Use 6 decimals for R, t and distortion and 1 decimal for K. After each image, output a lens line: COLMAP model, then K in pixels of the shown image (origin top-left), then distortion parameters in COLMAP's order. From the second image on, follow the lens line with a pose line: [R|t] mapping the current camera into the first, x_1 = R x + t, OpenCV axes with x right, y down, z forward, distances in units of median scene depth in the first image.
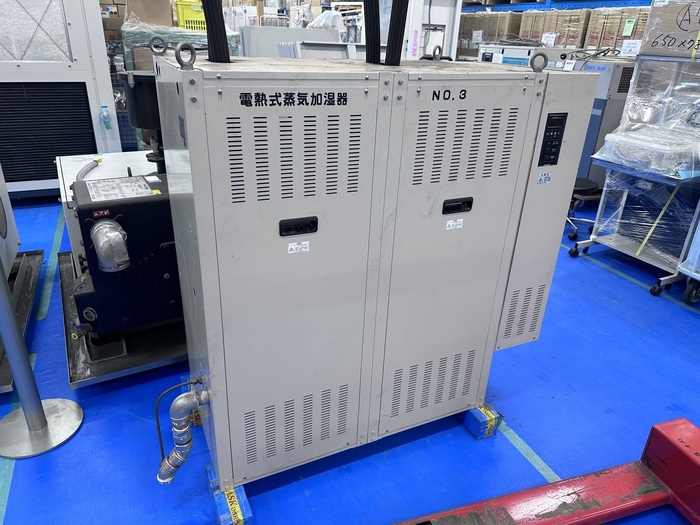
lens RADIAL K [[498.3, 0, 360.4], [0, 498.3, 268.3], [0, 0, 1]] dist [0.016262, -0.021778]
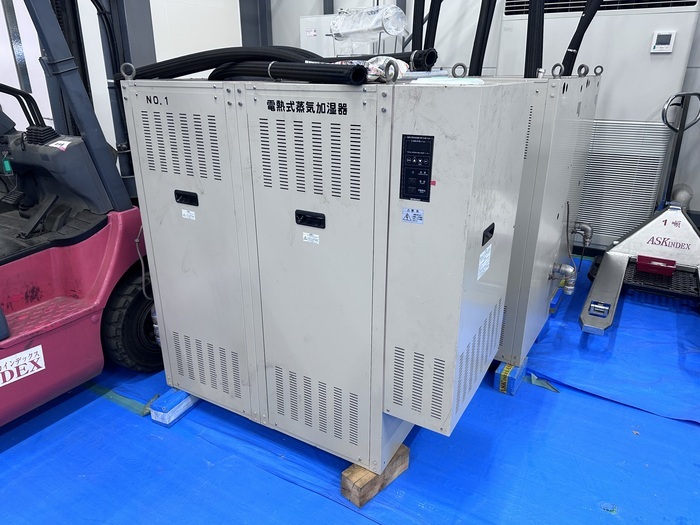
lens RADIAL K [[498.3, 0, 347.2], [0, 498.3, 256.1], [0, 0, 1]] dist [0.016262, -0.021778]
pose [[0.558149, 0.271146, -0.784187, 0.760903], [-0.313531, 0.943950, 0.103229, -0.136045], [0.768224, 0.188250, 0.611877, 0.362168]]
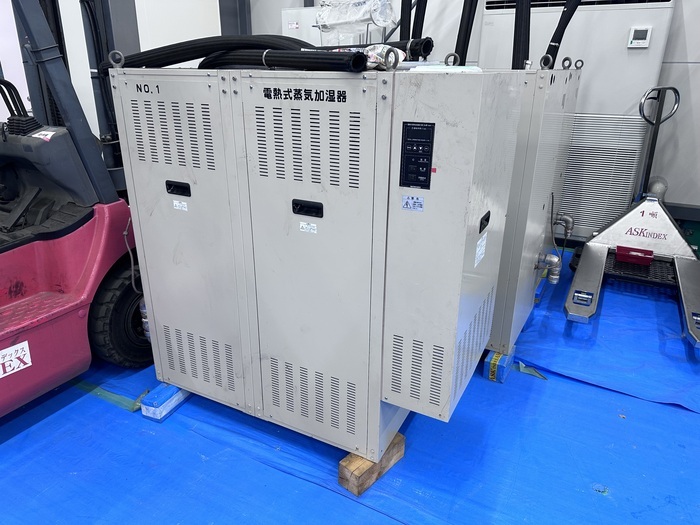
lens RADIAL K [[498.3, 0, 346.1], [0, 498.3, 255.6], [0, 0, 1]] dist [0.016262, -0.021778]
pose [[0.593982, 0.270446, -0.757657, 0.739971], [-0.308272, 0.946427, 0.096152, -0.108468], [0.743071, 0.176452, 0.645531, 0.333357]]
